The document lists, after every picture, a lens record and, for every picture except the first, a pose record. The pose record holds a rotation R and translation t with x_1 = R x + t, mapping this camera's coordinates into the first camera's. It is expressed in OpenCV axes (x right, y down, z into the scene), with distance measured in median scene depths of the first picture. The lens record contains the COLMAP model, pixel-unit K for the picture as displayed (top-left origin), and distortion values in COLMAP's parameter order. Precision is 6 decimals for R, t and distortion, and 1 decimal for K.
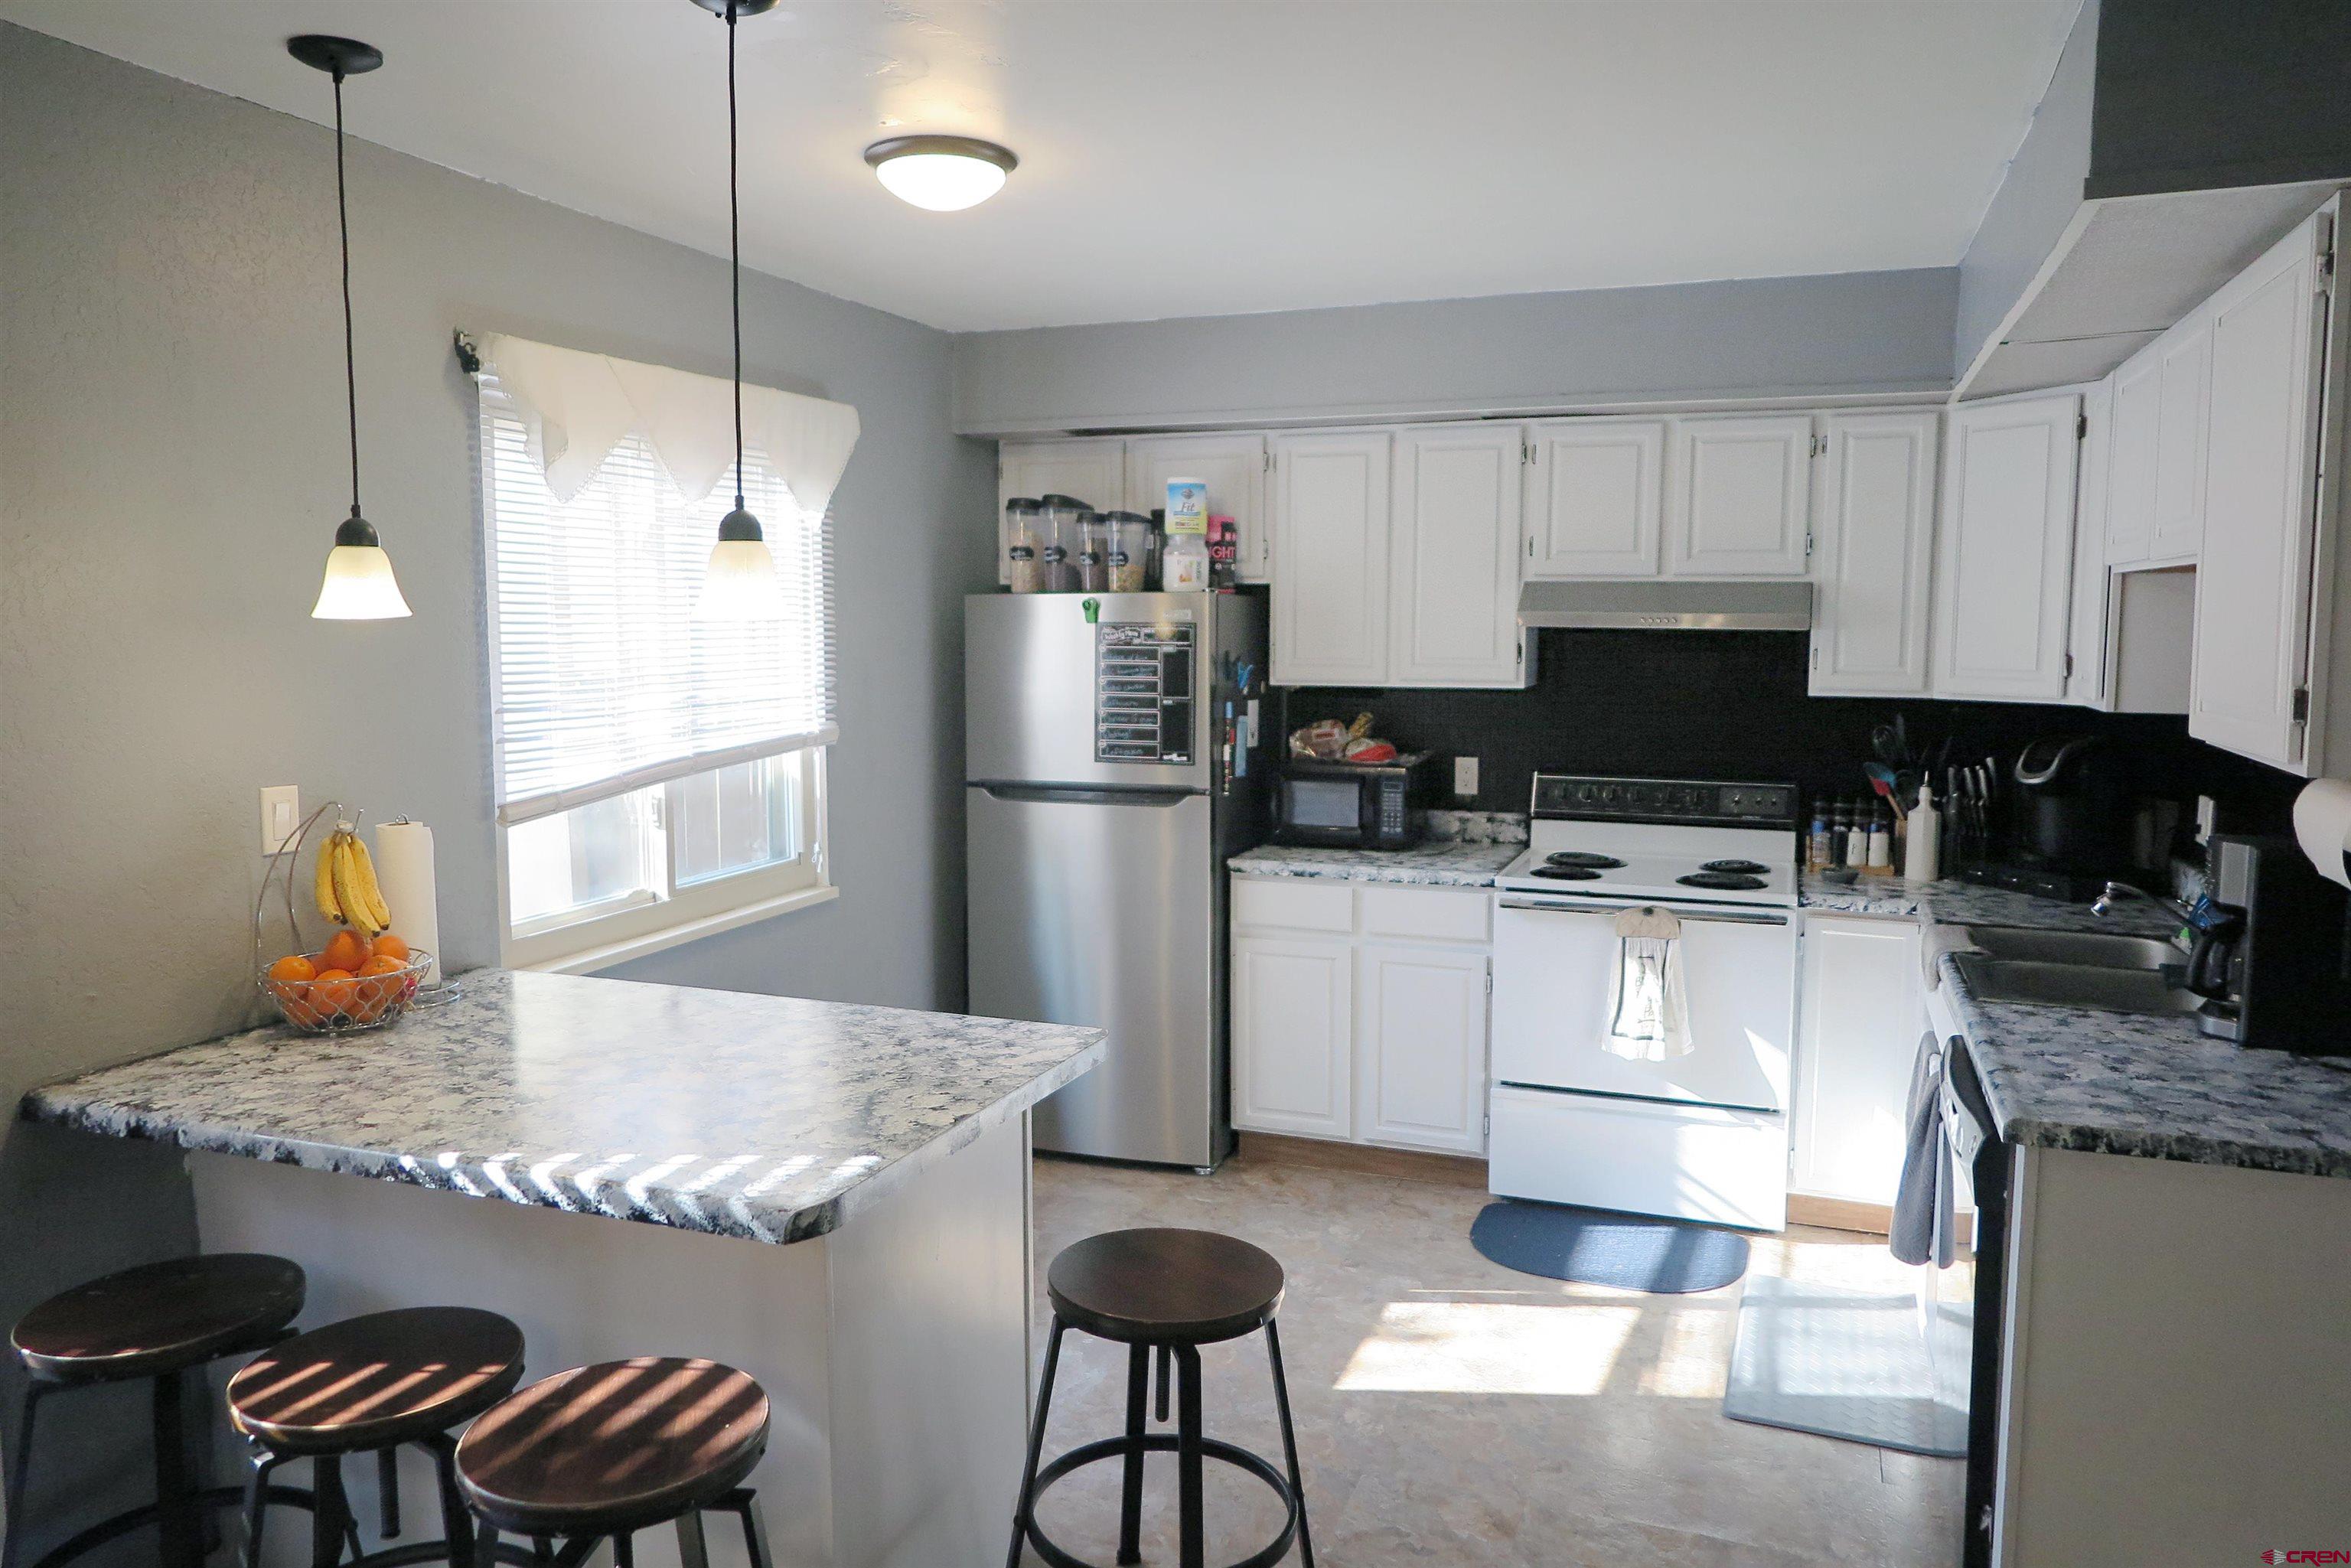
lens RADIAL K [[1690.4, 0, 1181.6], [0, 1690.4, 784.3], [0, 0, 1]] dist [0.038628, 0.013650]
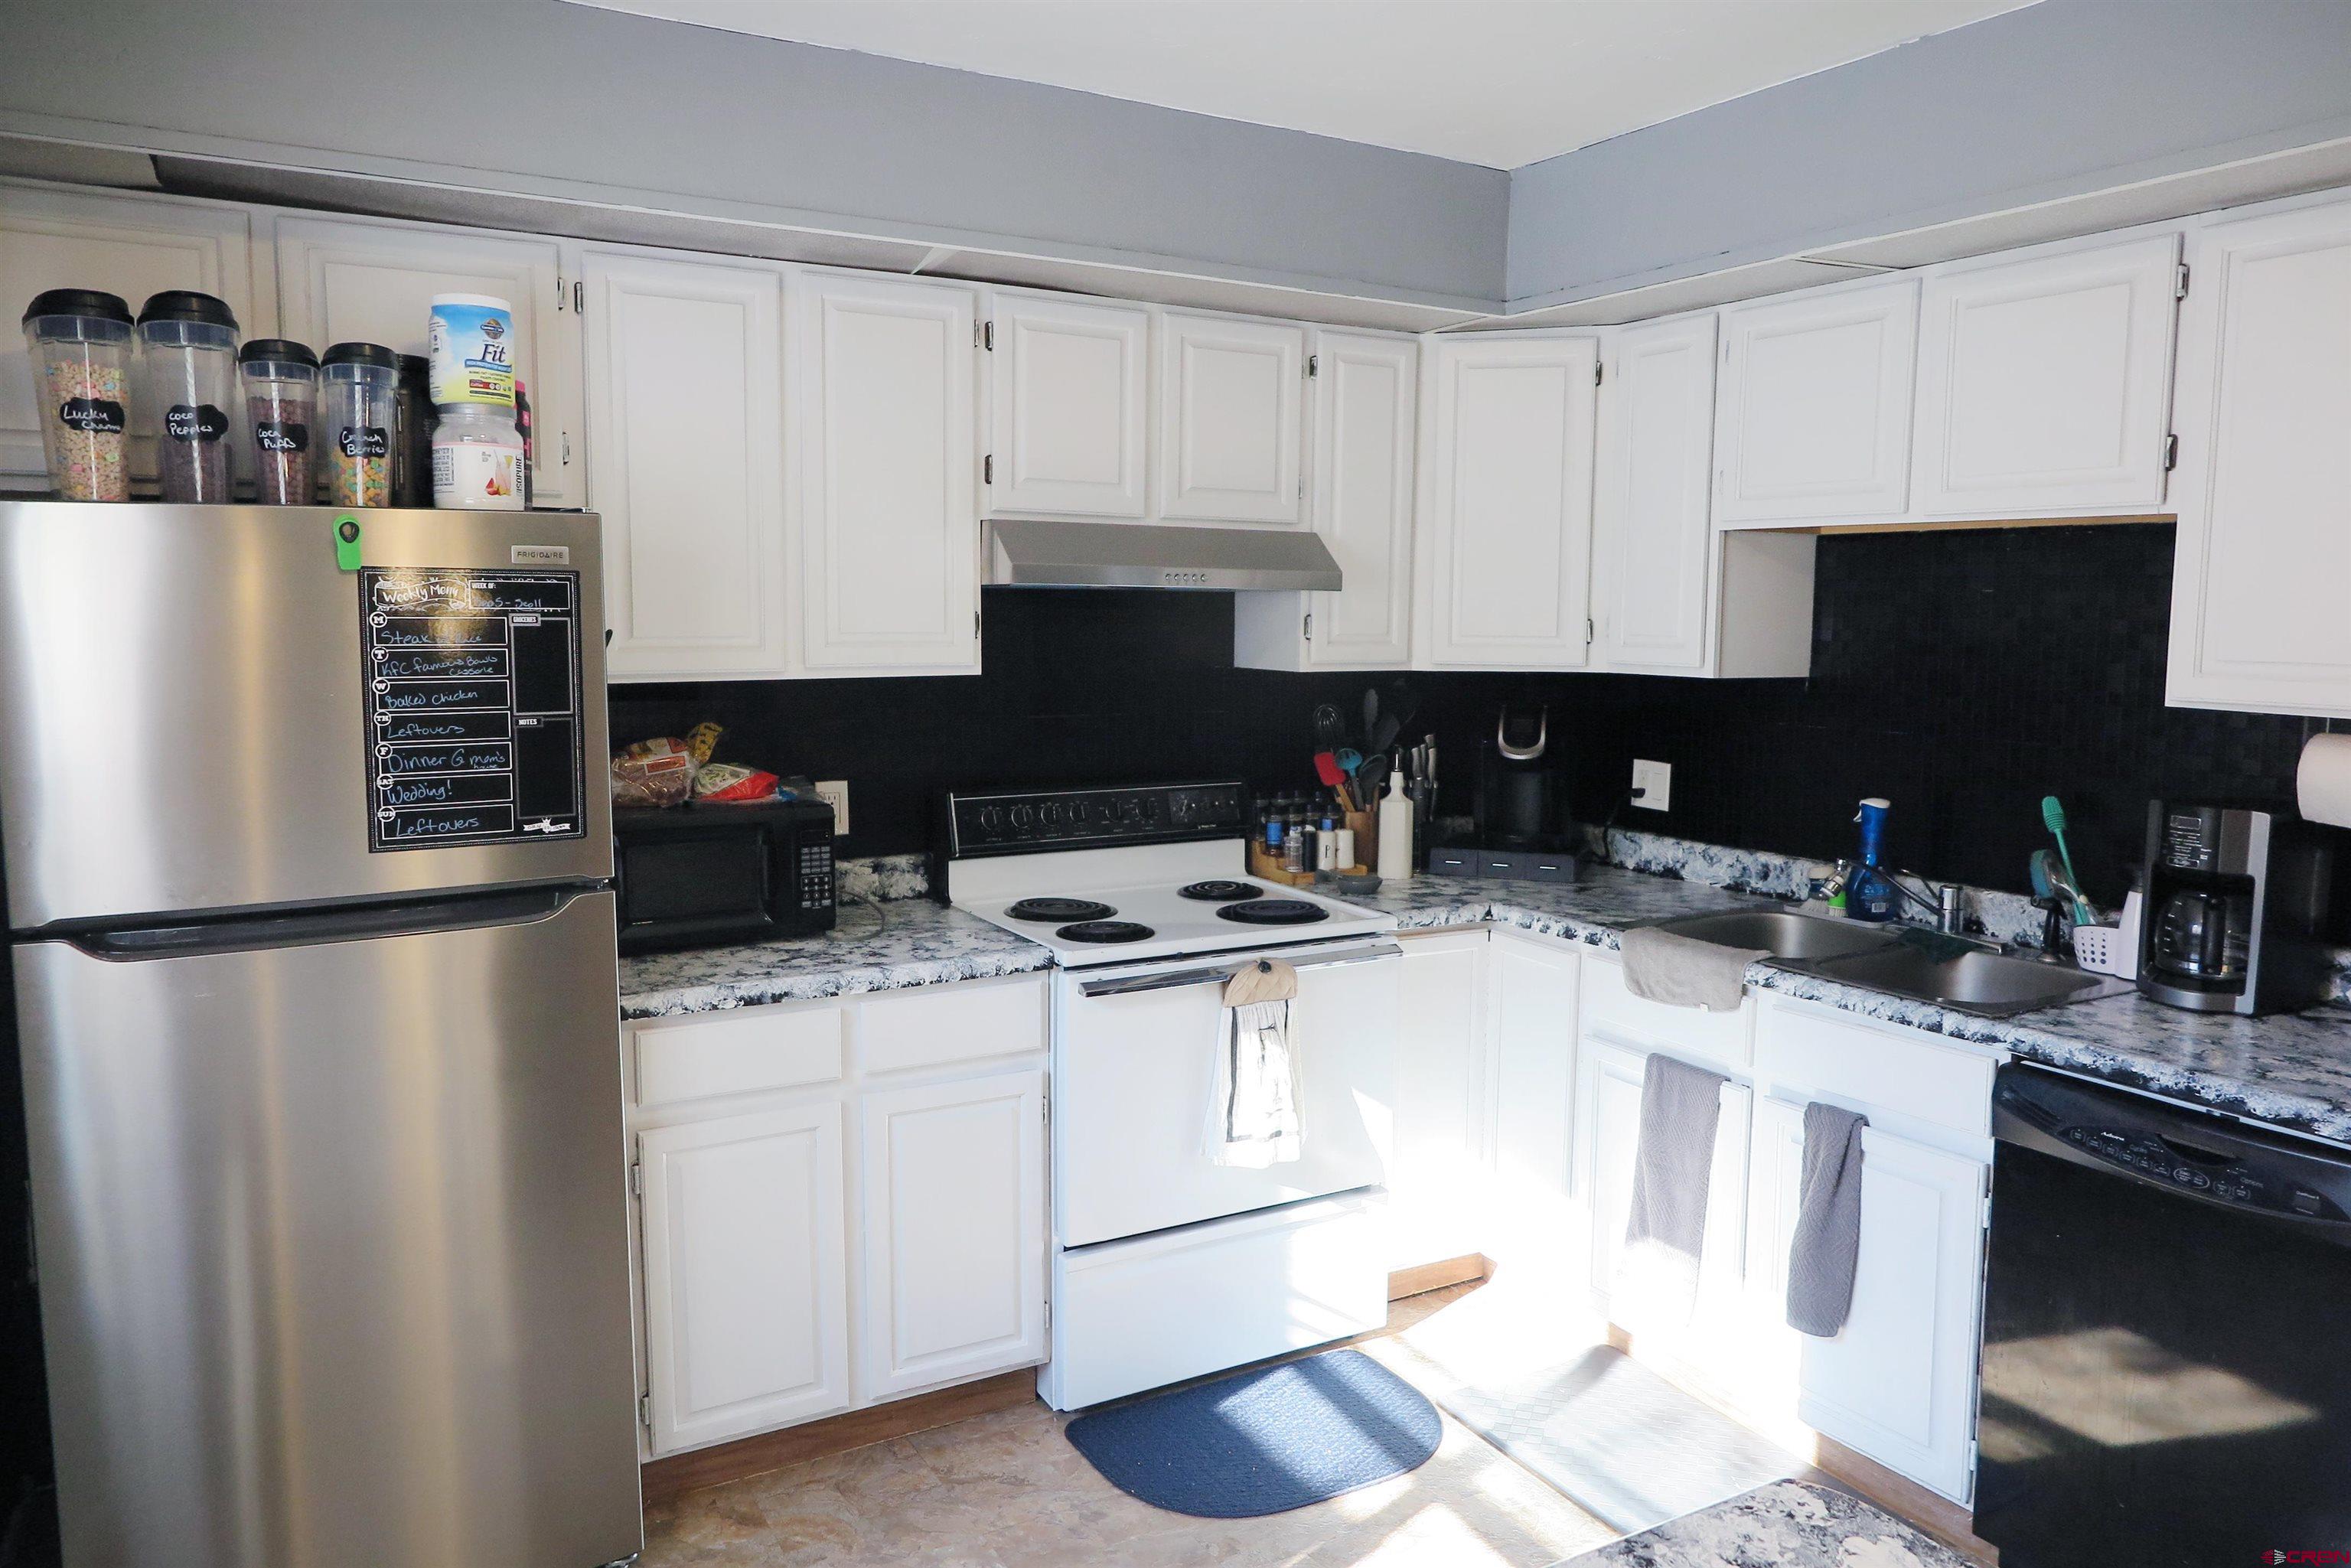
lens RADIAL K [[1690.4, 0, 1176.3], [0, 1690.4, 777.5], [0, 0, 1]] dist [0.038628, 0.013650]
pose [[0.622513, -0.080720, 0.778435, -0.296351], [0.073076, 0.996316, 0.044874, -0.040661], [-0.779190, 0.028950, 0.626119, 0.513187]]
